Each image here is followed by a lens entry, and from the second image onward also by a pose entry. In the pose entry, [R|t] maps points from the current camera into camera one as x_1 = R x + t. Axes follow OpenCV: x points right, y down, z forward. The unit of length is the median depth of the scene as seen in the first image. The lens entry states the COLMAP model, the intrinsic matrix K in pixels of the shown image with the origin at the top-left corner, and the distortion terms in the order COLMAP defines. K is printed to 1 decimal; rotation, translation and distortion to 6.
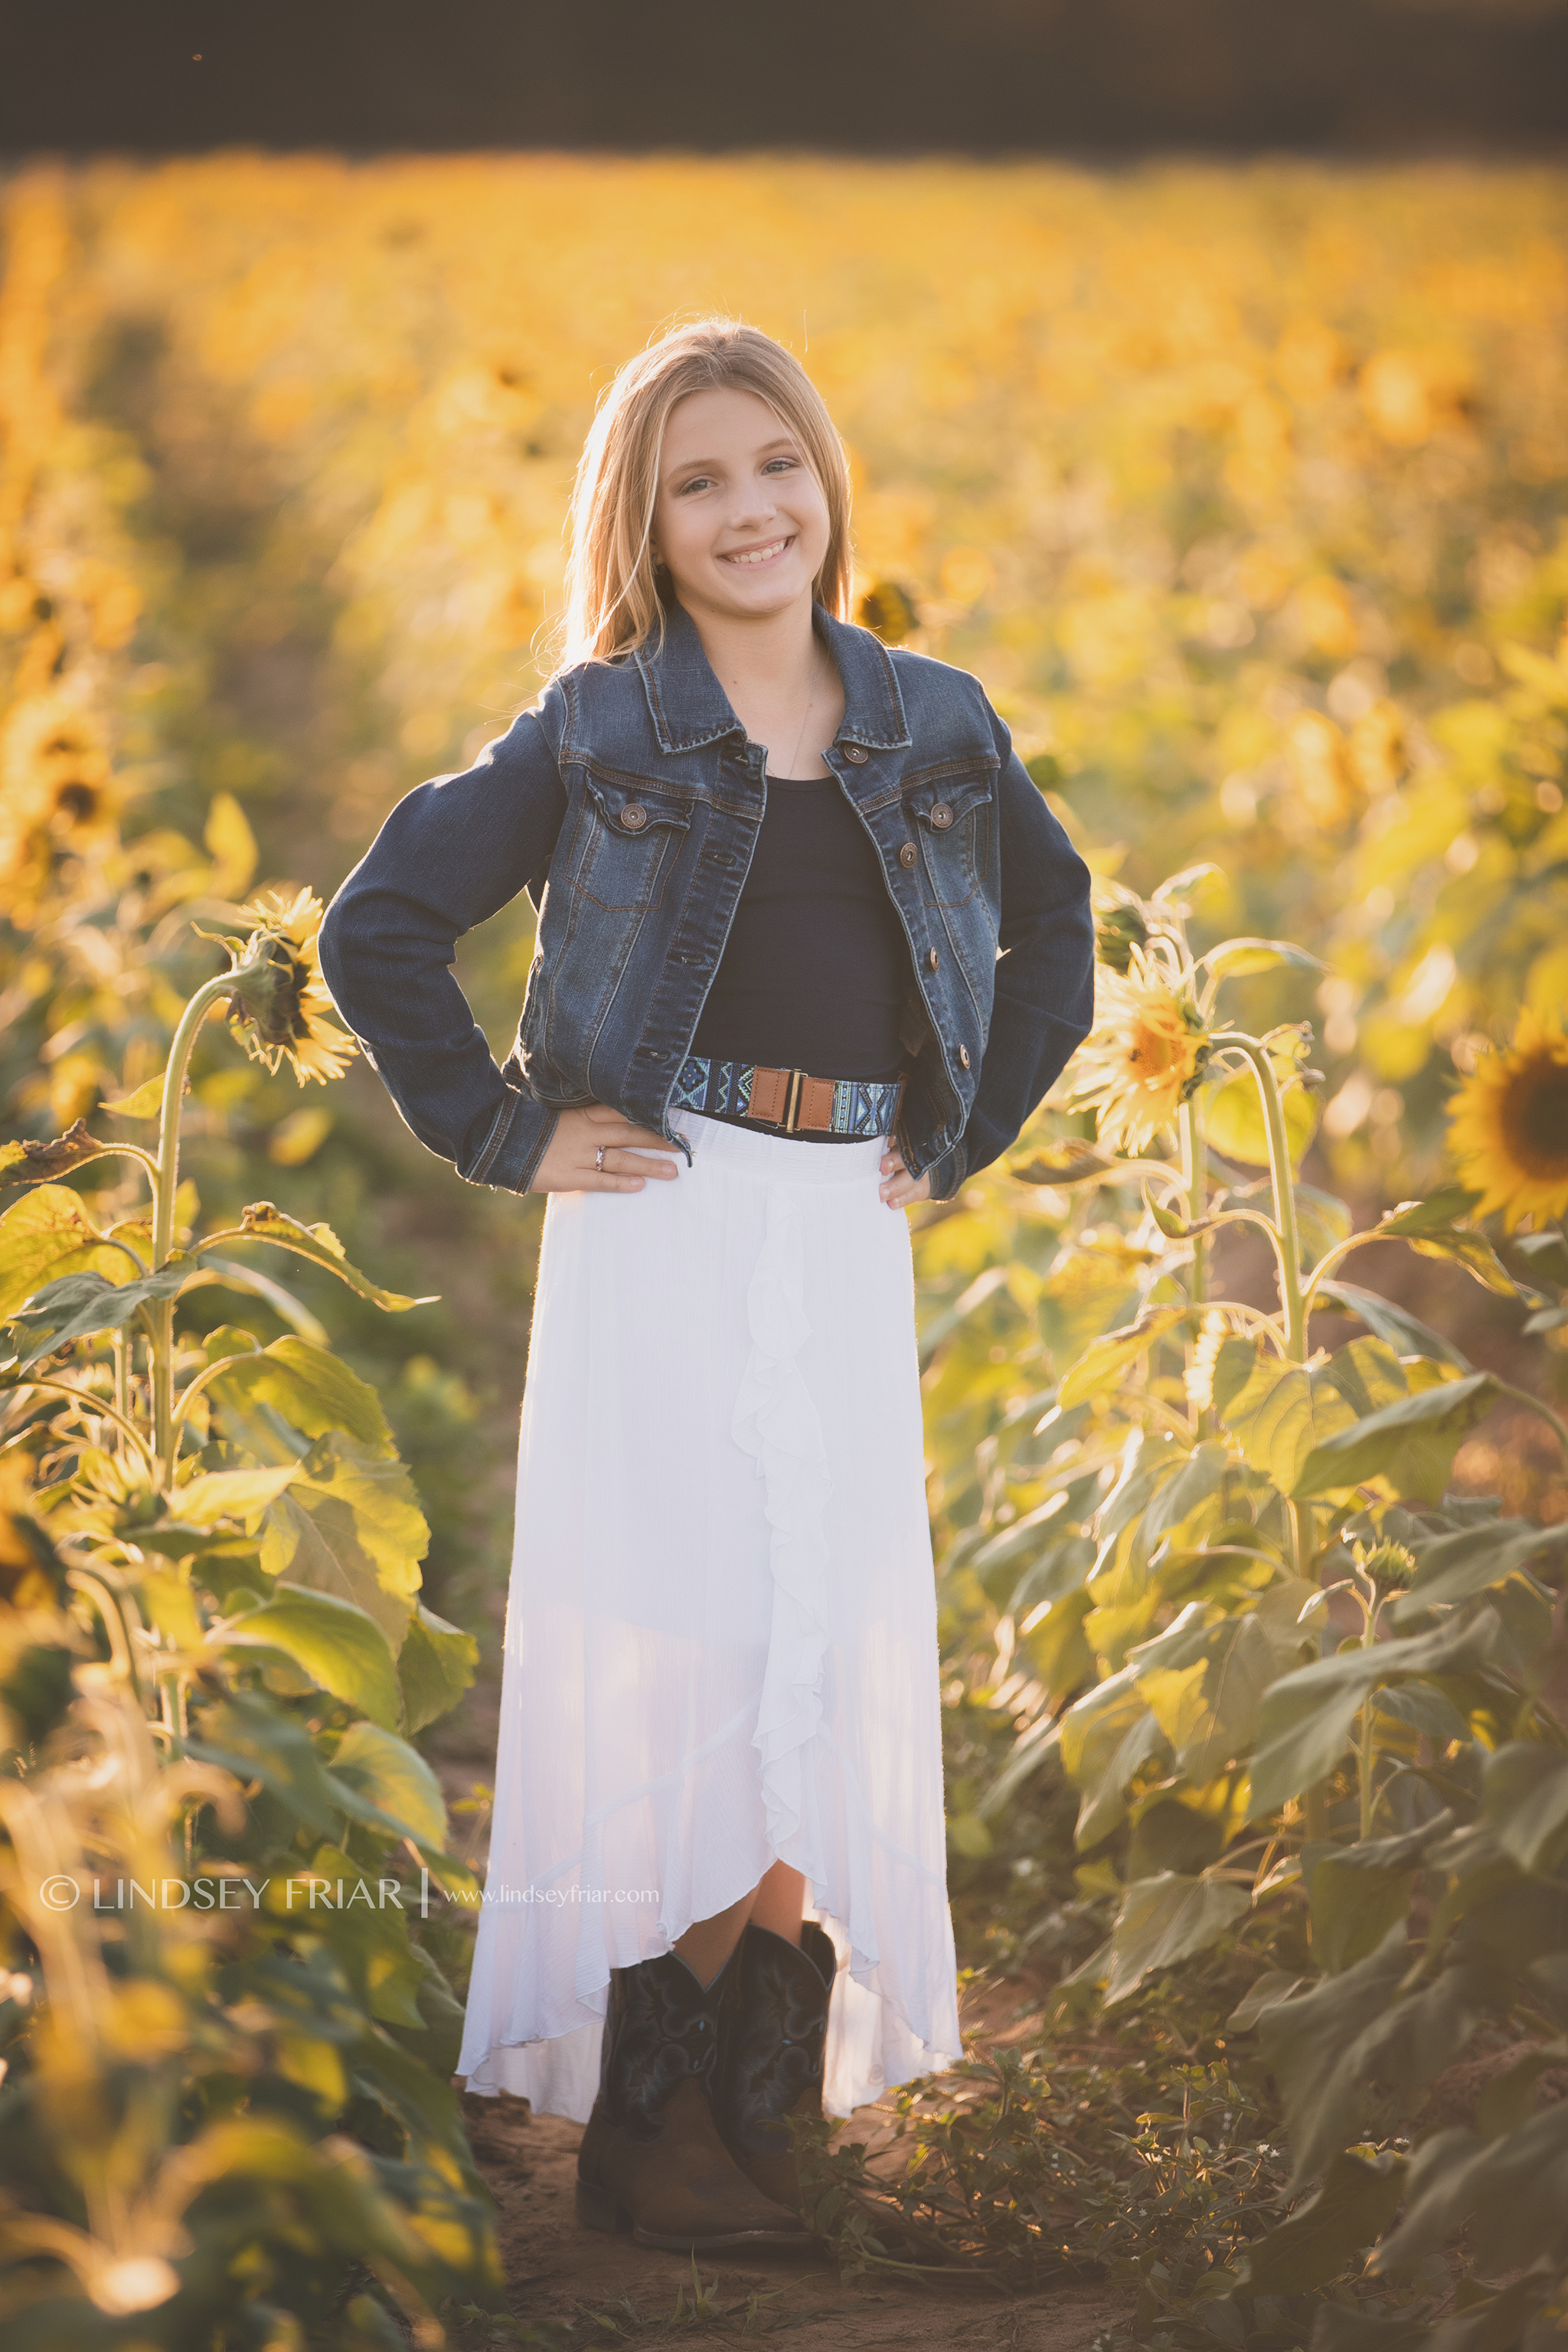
lens RADIAL K [[8742.7, 0, 784.0], [0, 8742.7, 1176.0], [0, 0, 1]] dist [0.131909, -1.450228]
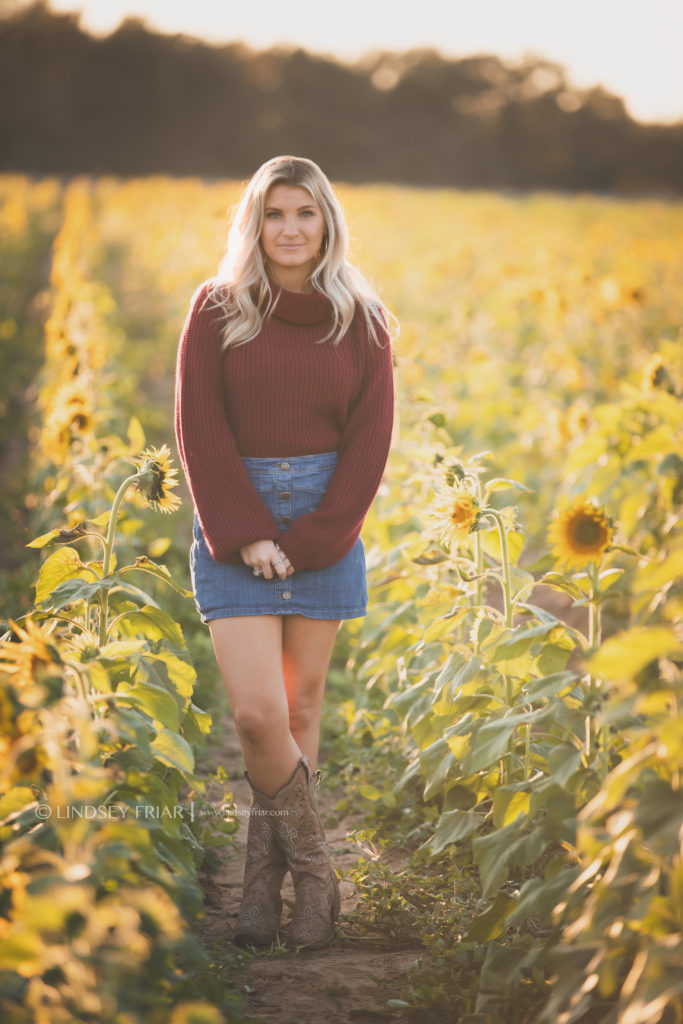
lens RADIAL K [[3761.6, 0, 341.5], [0, 3761.6, 512.0], [0, 0, 1]] dist [0.051189, 1.711993]
pose [[0.999268, 0.036420, -0.011734, 0.018142], [-0.036742, 0.998920, -0.028456, 0.020480], [0.010685, 0.028867, 0.999526, -0.199391]]
